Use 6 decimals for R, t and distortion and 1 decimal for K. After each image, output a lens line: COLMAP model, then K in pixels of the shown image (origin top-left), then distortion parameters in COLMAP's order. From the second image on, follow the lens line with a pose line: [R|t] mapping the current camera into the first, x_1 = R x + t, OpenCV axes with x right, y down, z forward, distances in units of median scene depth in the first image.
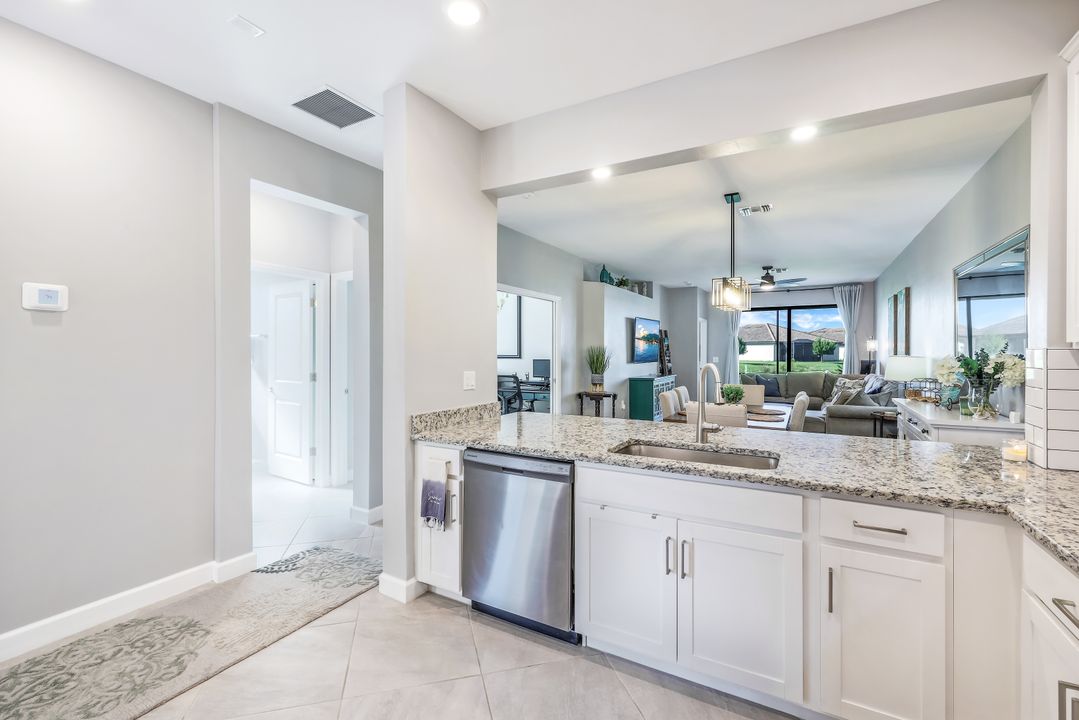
lens RADIAL K [[471.7, 0, 534.9], [0, 471.7, 355.4], [0, 0, 1]] dist [-0.000585, 0.000221]
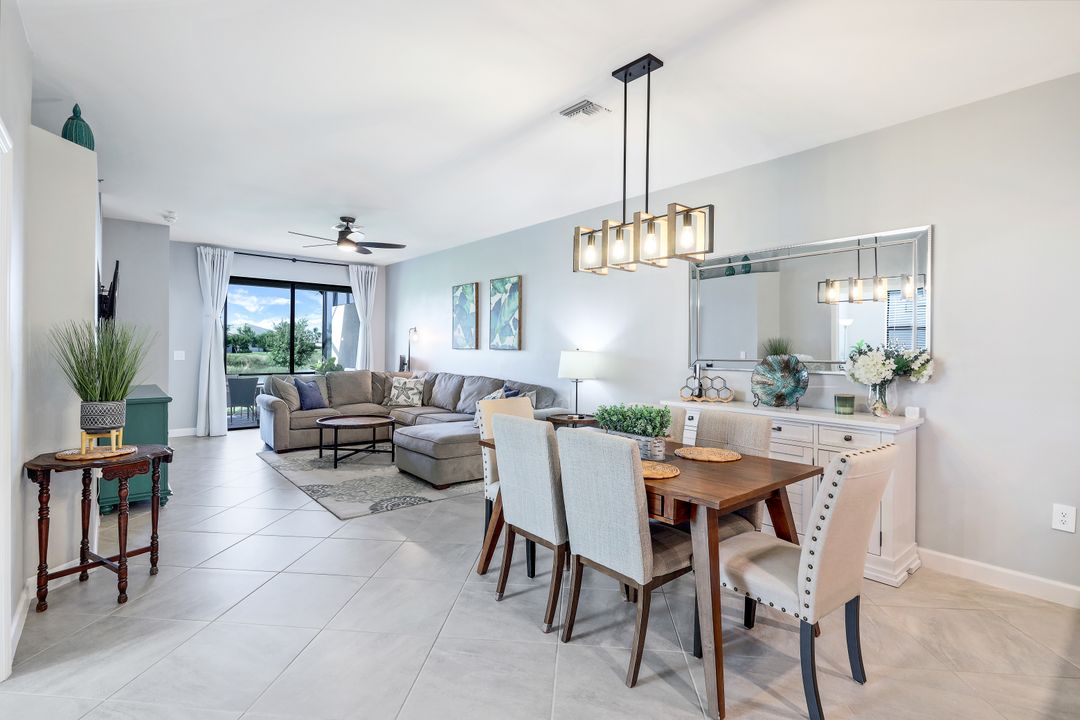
lens RADIAL K [[510.3, 0, 538.8], [0, 510.3, 352.5], [0, 0, 1]] dist [-0.001756, -0.000497]
pose [[0.339425, -0.003647, 0.940626, -0.292770], [-0.003728, 0.999979, 0.005222, 0.000874], [-0.940626, -0.005279, 0.339404, 1.434173]]
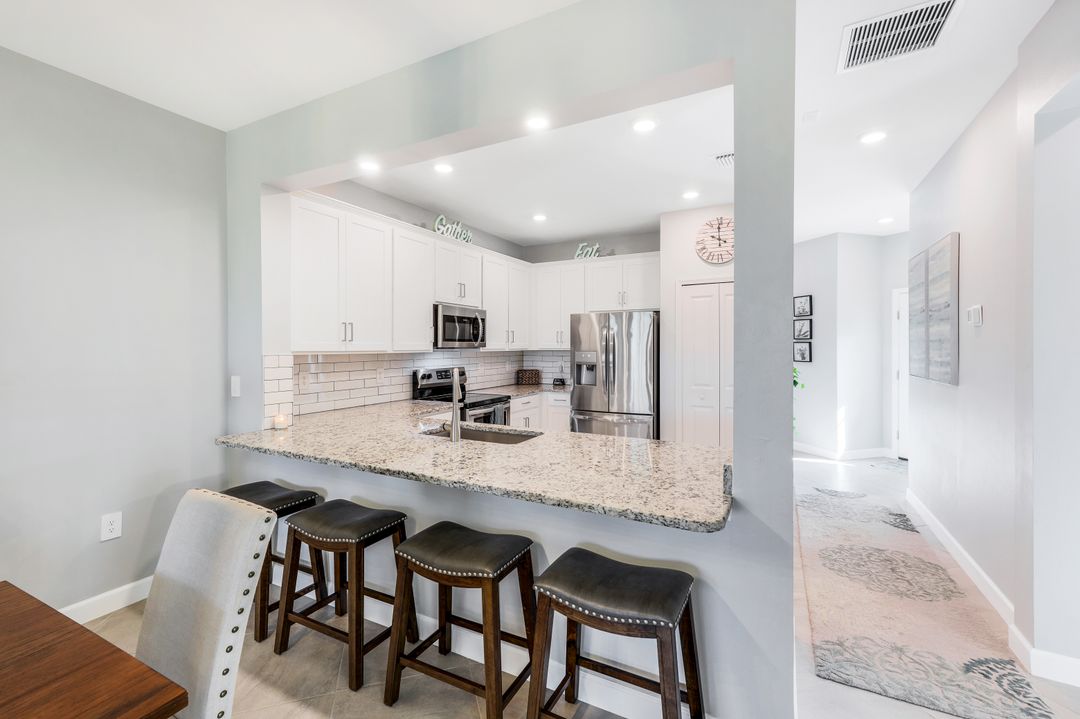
lens RADIAL K [[463.9, 0, 533.9], [0, 463.9, 349.2], [0, 0, 1]] dist [0.003026, -0.000026]
pose [[-0.999451, 0.000778, -0.033119, 0.176603], [0.000378, 0.999927, 0.012098, -0.036046], [0.033126, 0.012079, -0.999378, 1.749964]]
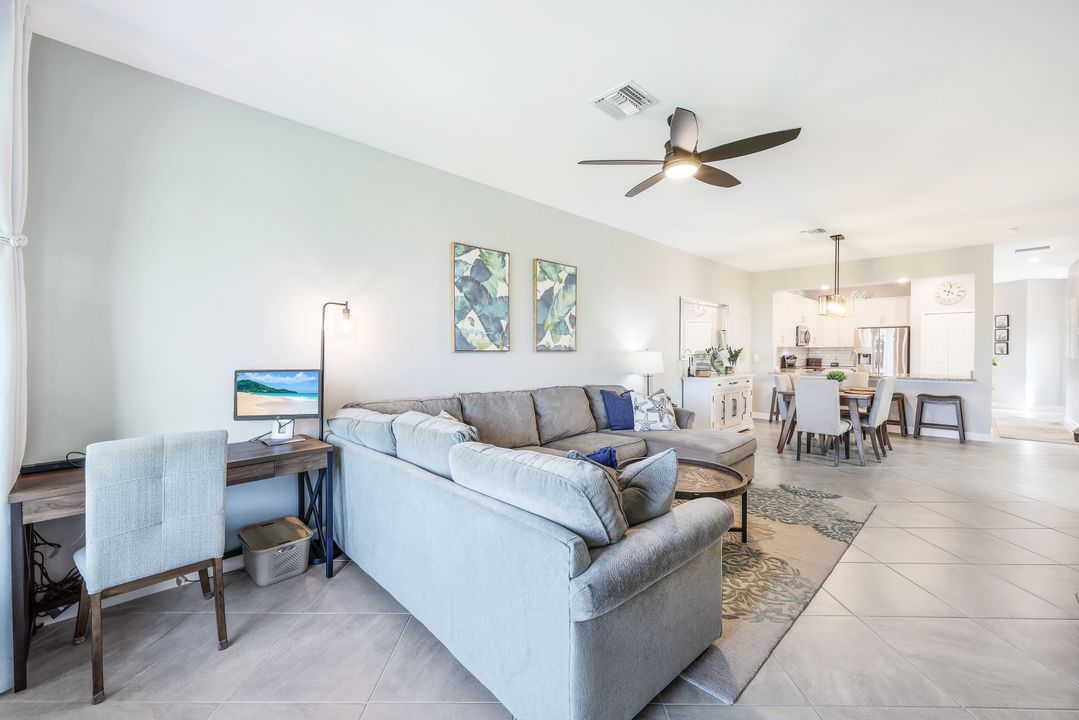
lens RADIAL K [[439.1, 0, 535.7], [0, 439.1, 354.2], [0, 0, 1]] dist [0.000136, 0.000032]
pose [[-0.963488, -0.003545, 0.267729, 1.484870], [0.001245, 0.999842, 0.017720, -0.017355], [-0.267750, 0.017407, -0.963331, 3.981320]]
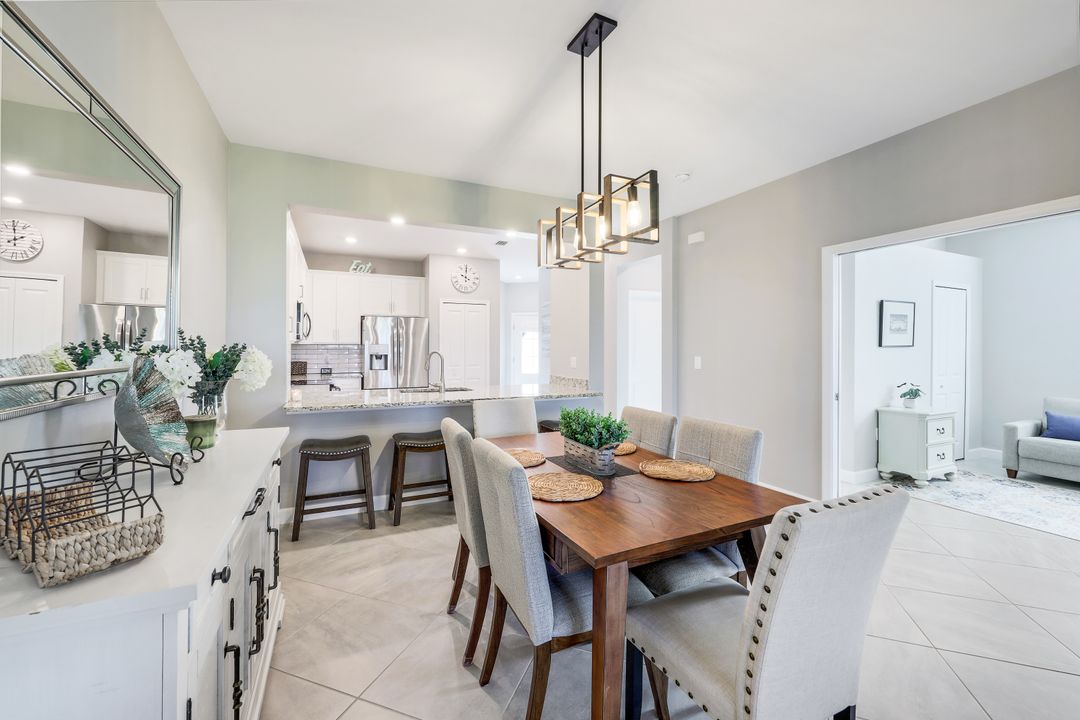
lens RADIAL K [[433.4, 0, 537.7], [0, 433.4, 346.0], [0, 0, 1]] dist [-0.000024, 0.000002]
pose [[-0.568473, -0.005067, -0.822686, 1.316845], [-0.008967, 0.999960, 0.000038, -0.006570], [0.822653, 0.007399, -0.568496, 1.927510]]
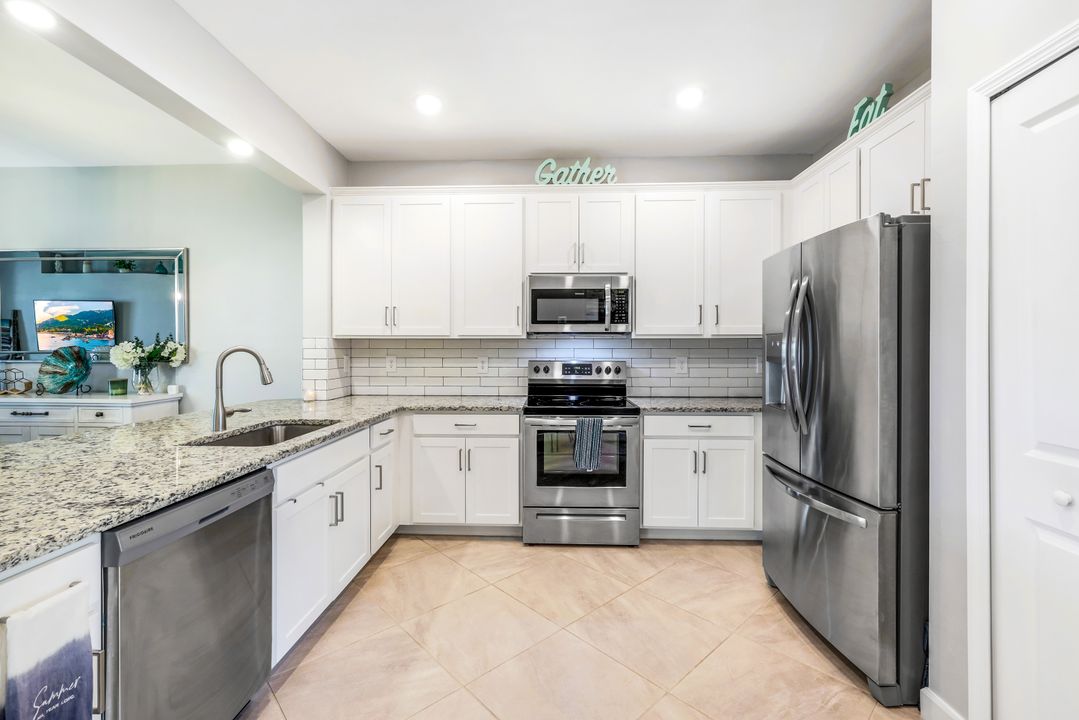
lens RADIAL K [[465.9, 0, 536.8], [0, 465.9, 351.5], [0, 0, 1]] dist [0.000042, 0.000170]
pose [[-0.465969, -0.007040, 0.884773, -0.641258], [0.003010, 0.999950, 0.009541, 0.016332], [-0.884796, 0.007109, -0.465924, 0.728019]]
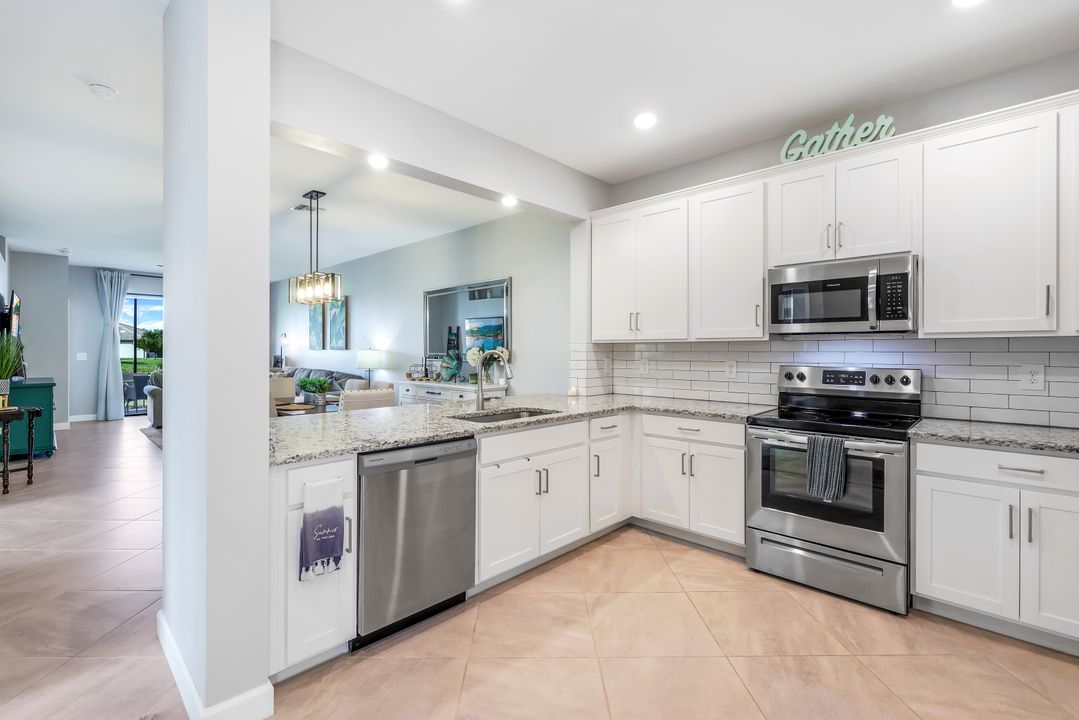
lens RADIAL K [[479.9, 0, 539.0], [0, 479.9, 350.5], [0, 0, 1]] dist [0.001297, 0.000777]
pose [[0.241439, -0.000536, 0.970416, -0.762306], [0.004742, 0.999989, -0.000628, 0.015037], [-0.970404, 0.004753, 0.241439, 0.428647]]
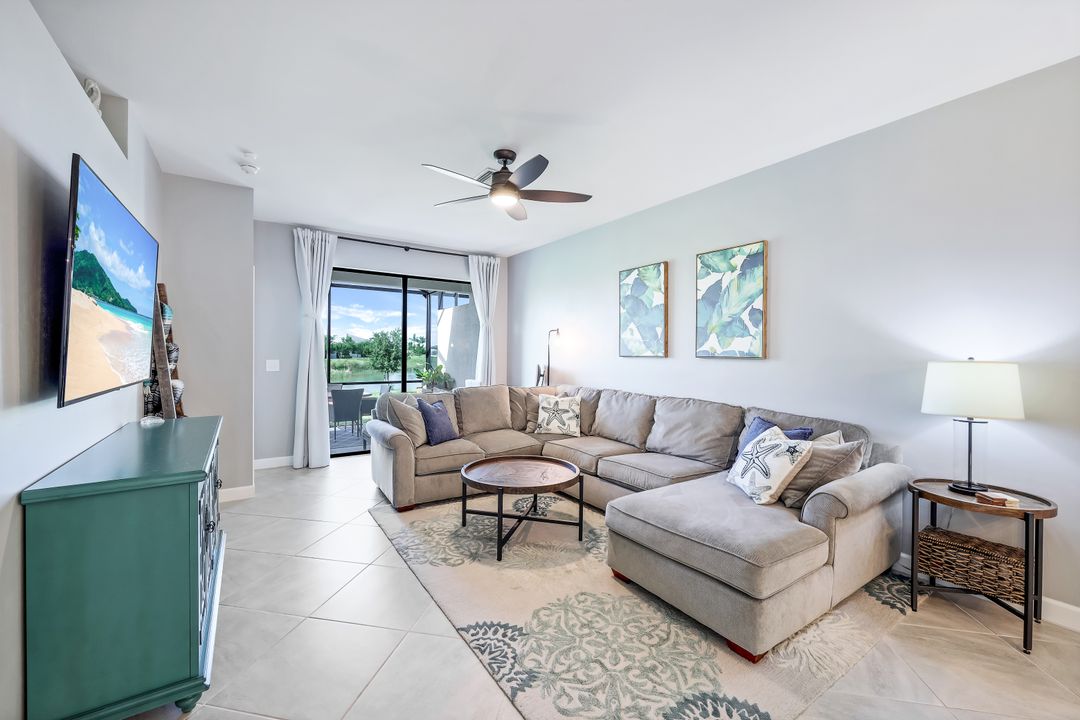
lens RADIAL K [[435.1, 0, 539.2], [0, 435.1, 356.3], [0, 0, 1]] dist [-0.000911, -0.000023]
pose [[0.436795, -0.002111, 0.899559, 0.431236], [-0.000990, 0.999996, 0.002828, -0.007793], [-0.899560, -0.002126, 0.436791, 2.315291]]
